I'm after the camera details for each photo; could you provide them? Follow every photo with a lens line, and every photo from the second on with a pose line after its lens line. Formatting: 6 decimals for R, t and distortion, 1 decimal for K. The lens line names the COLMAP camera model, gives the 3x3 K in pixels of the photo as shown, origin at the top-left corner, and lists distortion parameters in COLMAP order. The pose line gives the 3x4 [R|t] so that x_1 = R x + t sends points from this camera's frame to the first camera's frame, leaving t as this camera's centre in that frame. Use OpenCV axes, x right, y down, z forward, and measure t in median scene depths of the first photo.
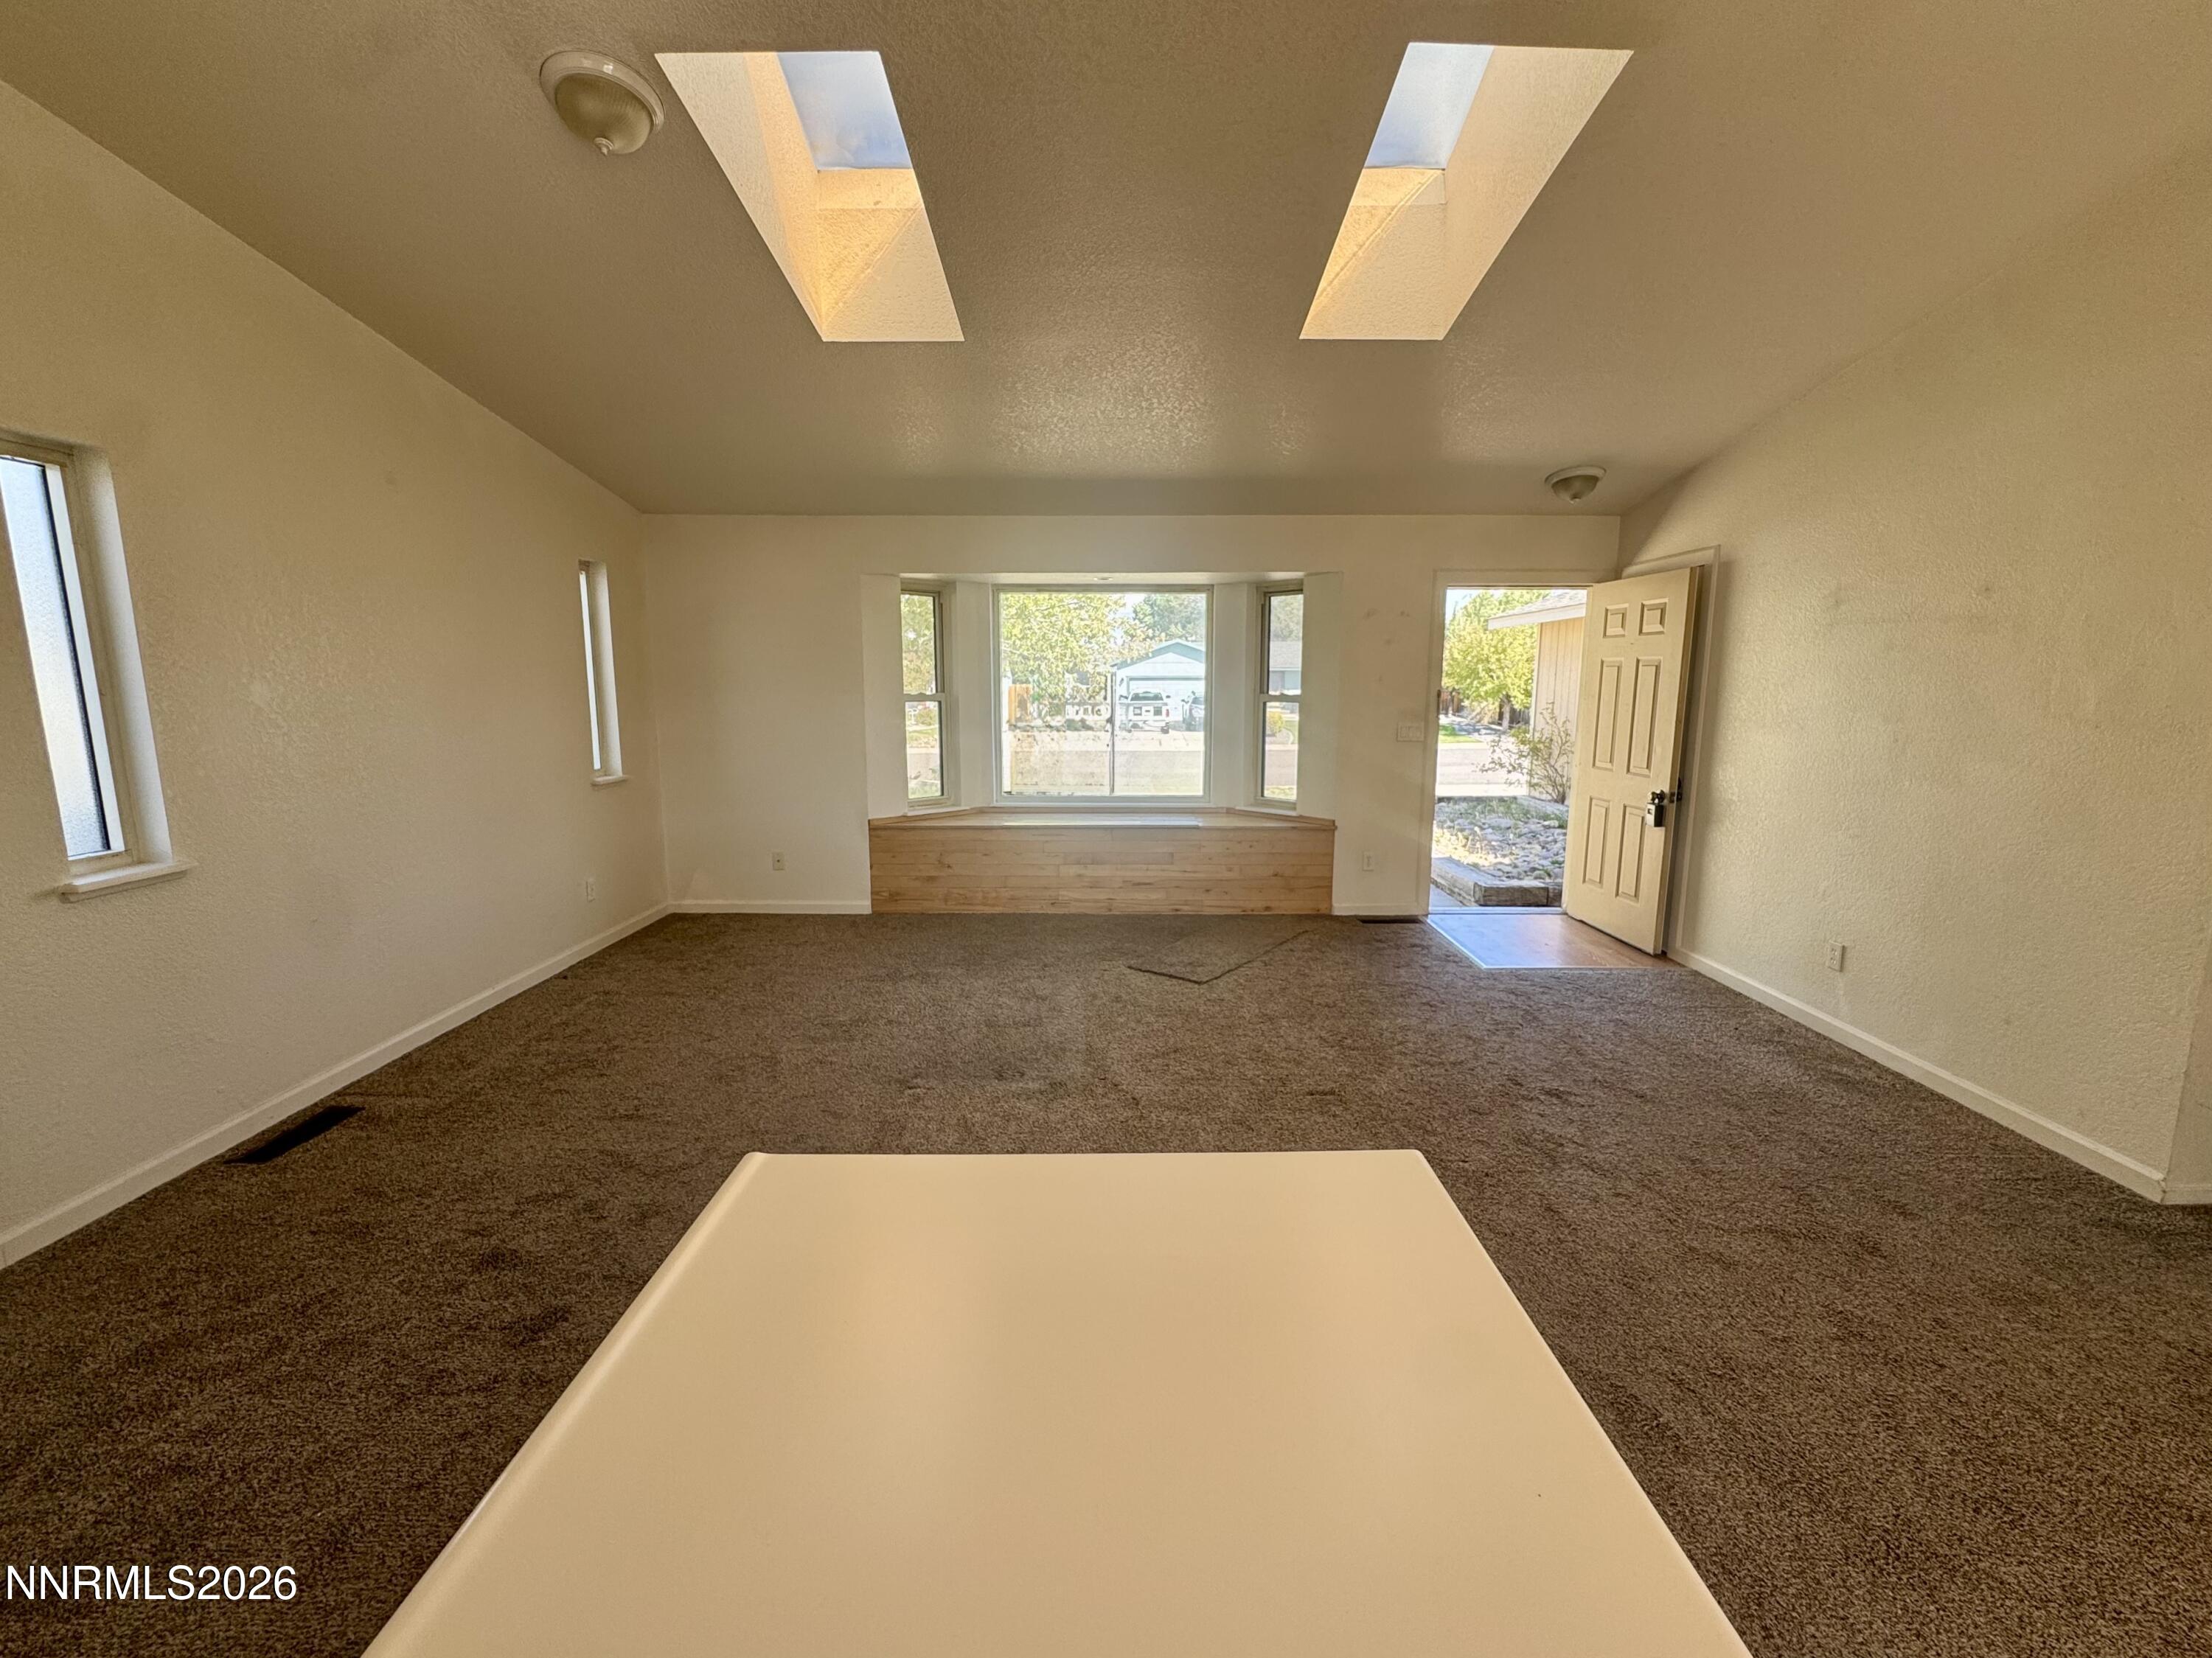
lens RADIAL K [[937.2, 0, 1106.0], [0, 937.2, 829.0], [0, 0, 1]] dist [-0.004149, -0.000152]
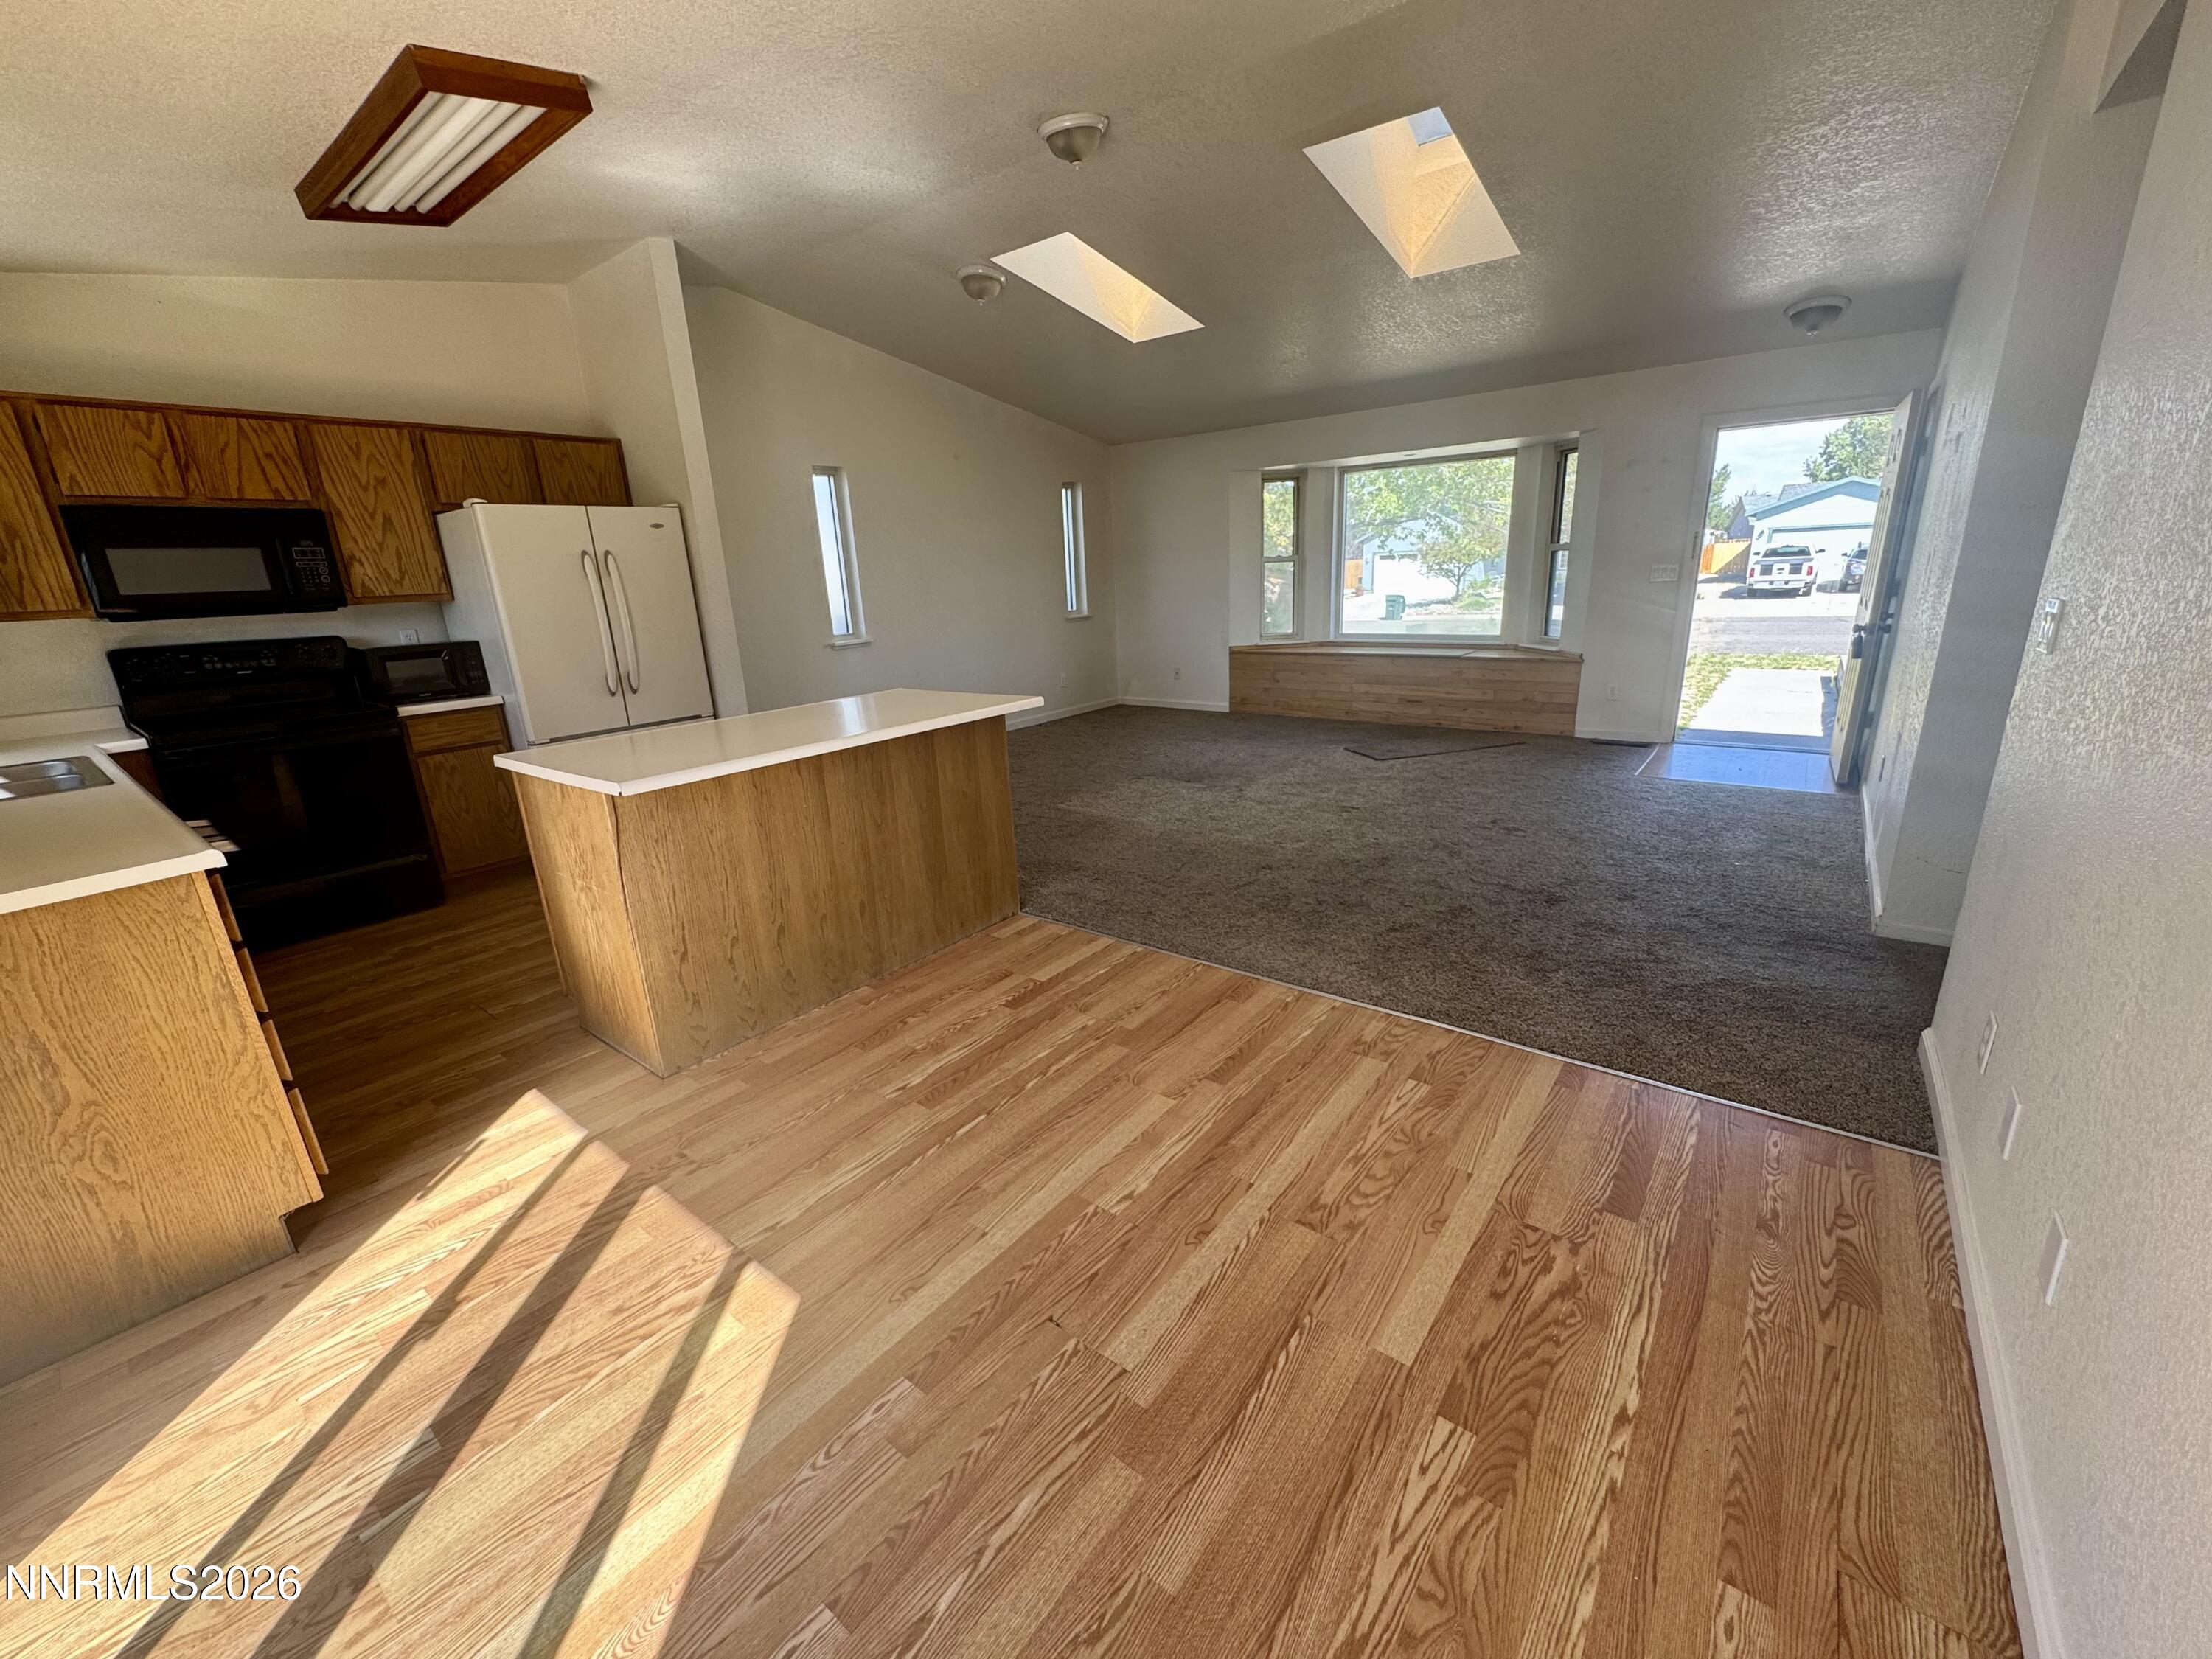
lens RADIAL K [[881.5, 0, 1106.0], [0, 881.5, 829.5], [0, 0, 1]] dist [0.000537, 0.000092]
pose [[0.794975, 0.139551, -0.590373, 0.443985], [-0.051117, 0.985130, 0.164030, 0.055177], [0.604484, -0.100222, 0.790288, -0.237298]]
